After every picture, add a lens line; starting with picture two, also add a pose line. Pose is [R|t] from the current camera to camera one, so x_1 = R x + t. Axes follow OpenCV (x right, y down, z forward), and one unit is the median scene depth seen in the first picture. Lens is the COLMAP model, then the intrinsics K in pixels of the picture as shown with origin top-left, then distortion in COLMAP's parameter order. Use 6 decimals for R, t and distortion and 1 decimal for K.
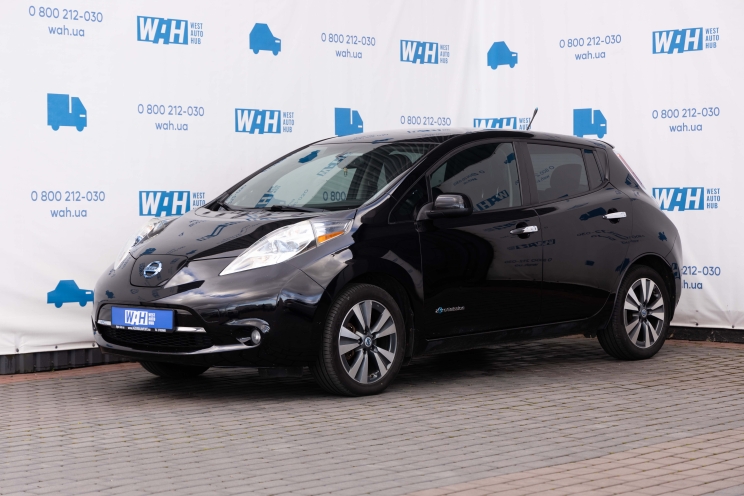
lens RADIAL K [[1874.1, 0, 370.9], [0, 1874.1, 245.7], [0, 0, 1]] dist [-0.012272, 0.000000]
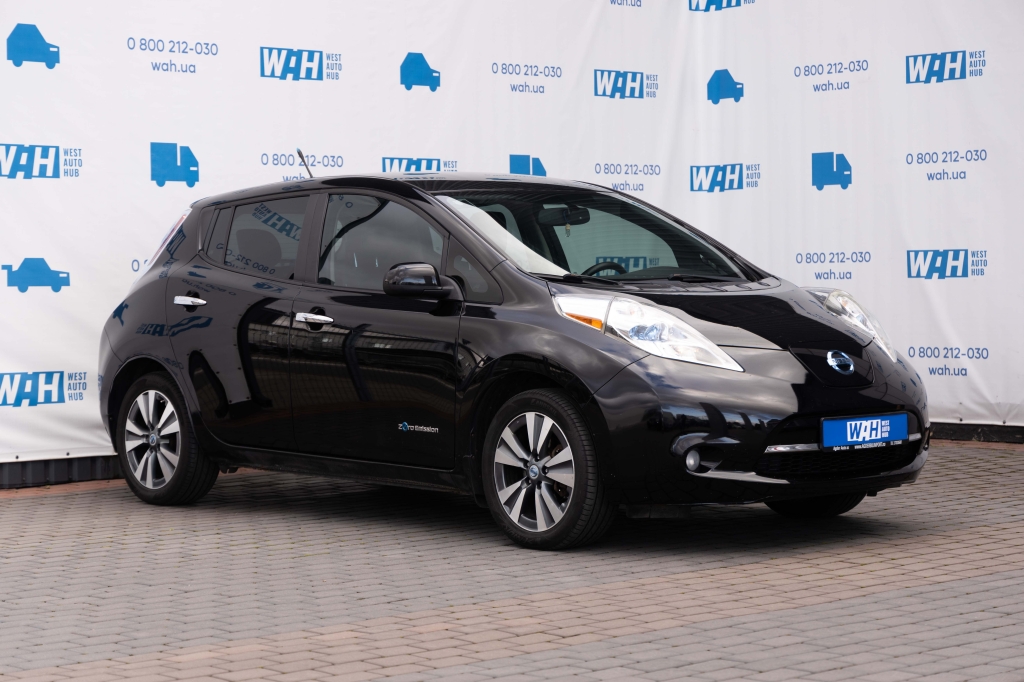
lens RADIAL K [[2579.4, 0, 512.5], [0, 2579.4, 339.6], [0, 0, 1]] dist [-0.012272, 0.000000]
pose [[0.998109, -0.005102, -0.061251, 0.052242], [0.005255, 0.999983, 0.002333, 0.004140], [0.061238, -0.002651, 0.998120, -0.121713]]
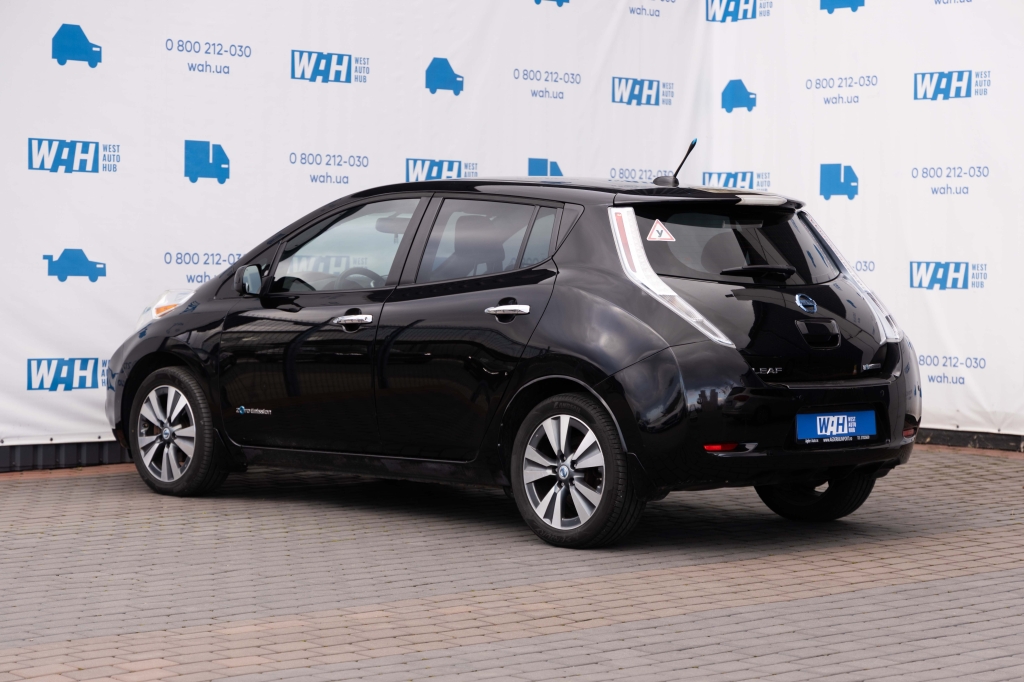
lens RADIAL K [[2677.4, 0, 538.3], [0, 2677.4, 329.1], [0, 0, 1]] dist [-0.022396, 0.000000]
pose [[0.998428, 0.022256, -0.051434, 0.050670], [-0.022063, 0.999747, 0.004309, -0.002467], [0.051517, -0.003167, 0.998667, -0.205418]]
